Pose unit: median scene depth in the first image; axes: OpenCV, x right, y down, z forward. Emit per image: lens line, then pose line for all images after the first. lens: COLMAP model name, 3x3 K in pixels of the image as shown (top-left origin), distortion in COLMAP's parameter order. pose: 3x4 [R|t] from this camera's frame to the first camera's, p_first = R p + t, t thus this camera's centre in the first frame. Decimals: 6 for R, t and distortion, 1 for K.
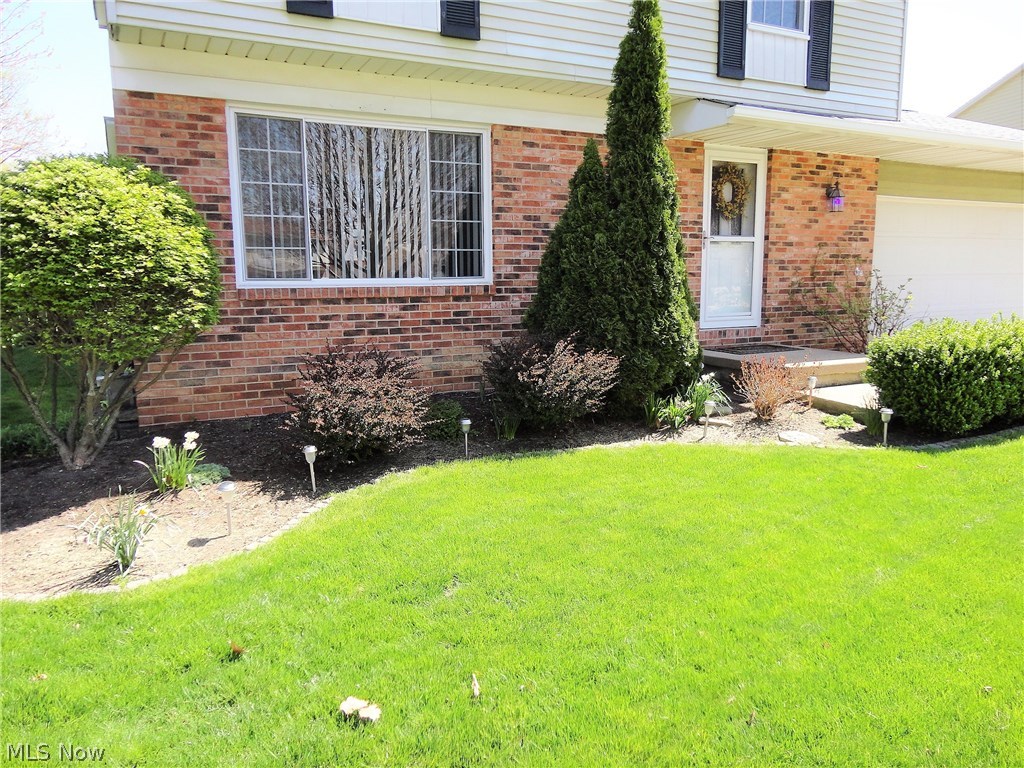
lens RADIAL K [[751.8, 0, 512.0], [0, 751.8, 384.0], [0, 0, 1]] dist [-0.014359, 0.021525]
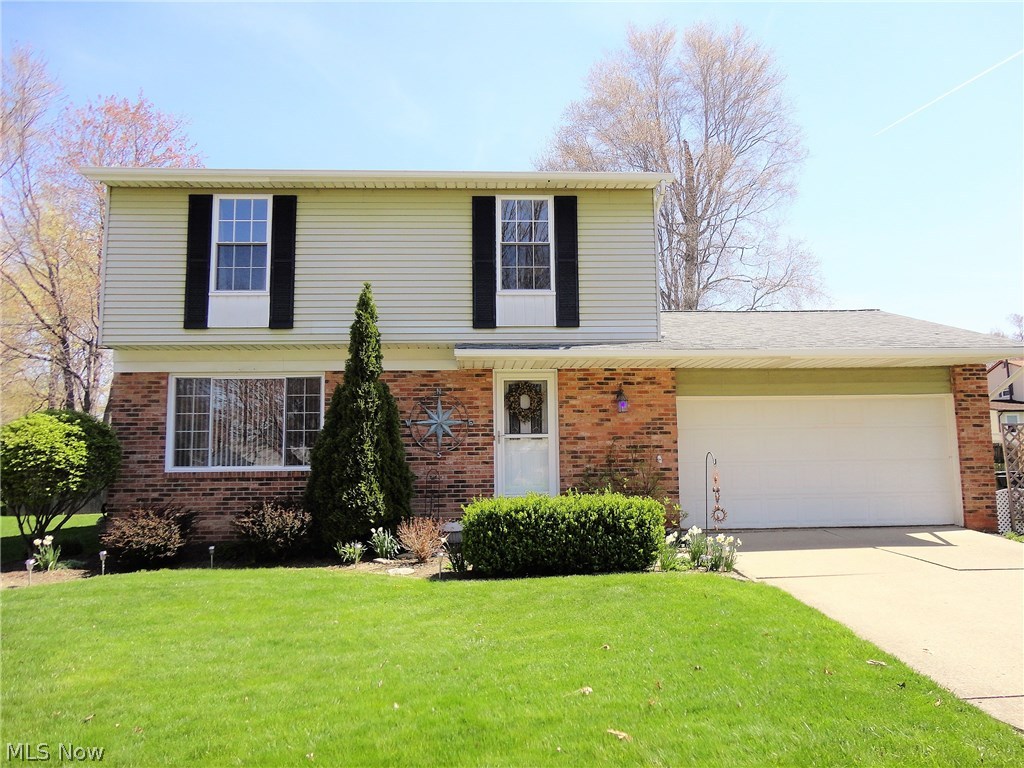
lens RADIAL K [[751.8, 0, 512.0], [0, 751.8, 384.0], [0, 0, 1]] dist [-0.014359, 0.021525]
pose [[0.909649, -0.051144, -0.412218, 0.959200], [-0.053908, 0.969462, -0.239242, 0.044546], [0.411866, 0.239848, 0.879113, -0.240757]]
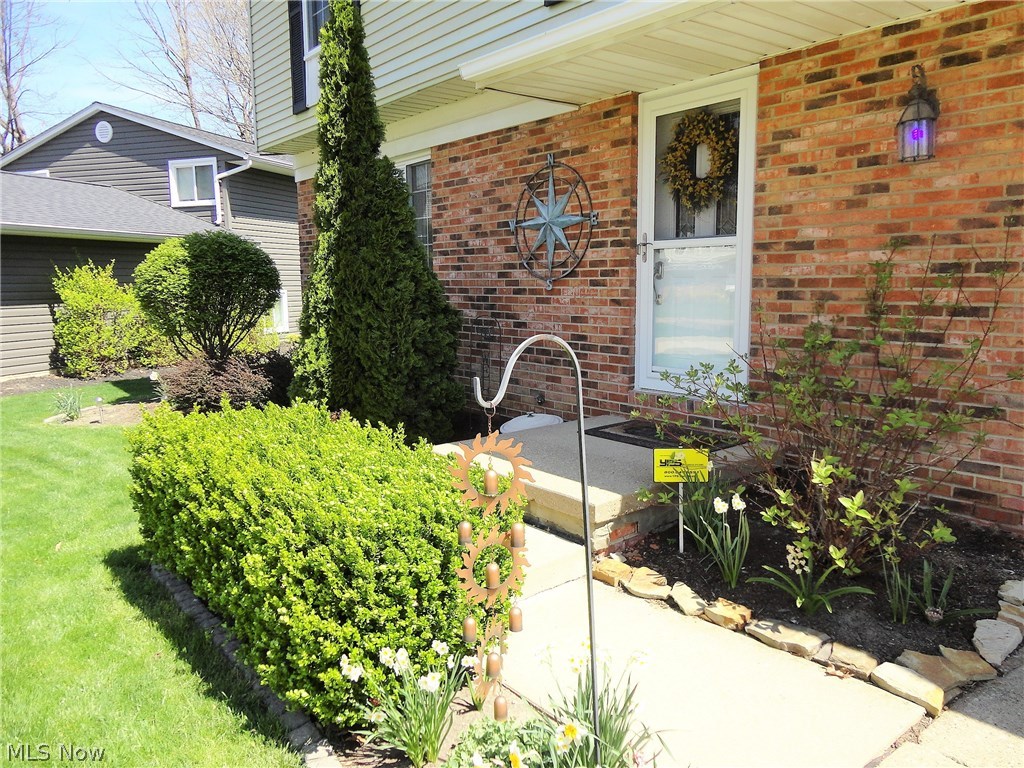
lens RADIAL K [[751.8, 0, 512.0], [0, 751.8, 384.0], [0, 0, 1]] dist [-0.014359, 0.021525]
pose [[0.205042, 0.141758, -0.968433, 0.971852], [-0.135027, 0.984092, 0.115462, -0.156199], [0.969394, 0.107090, 0.220921, 0.871139]]
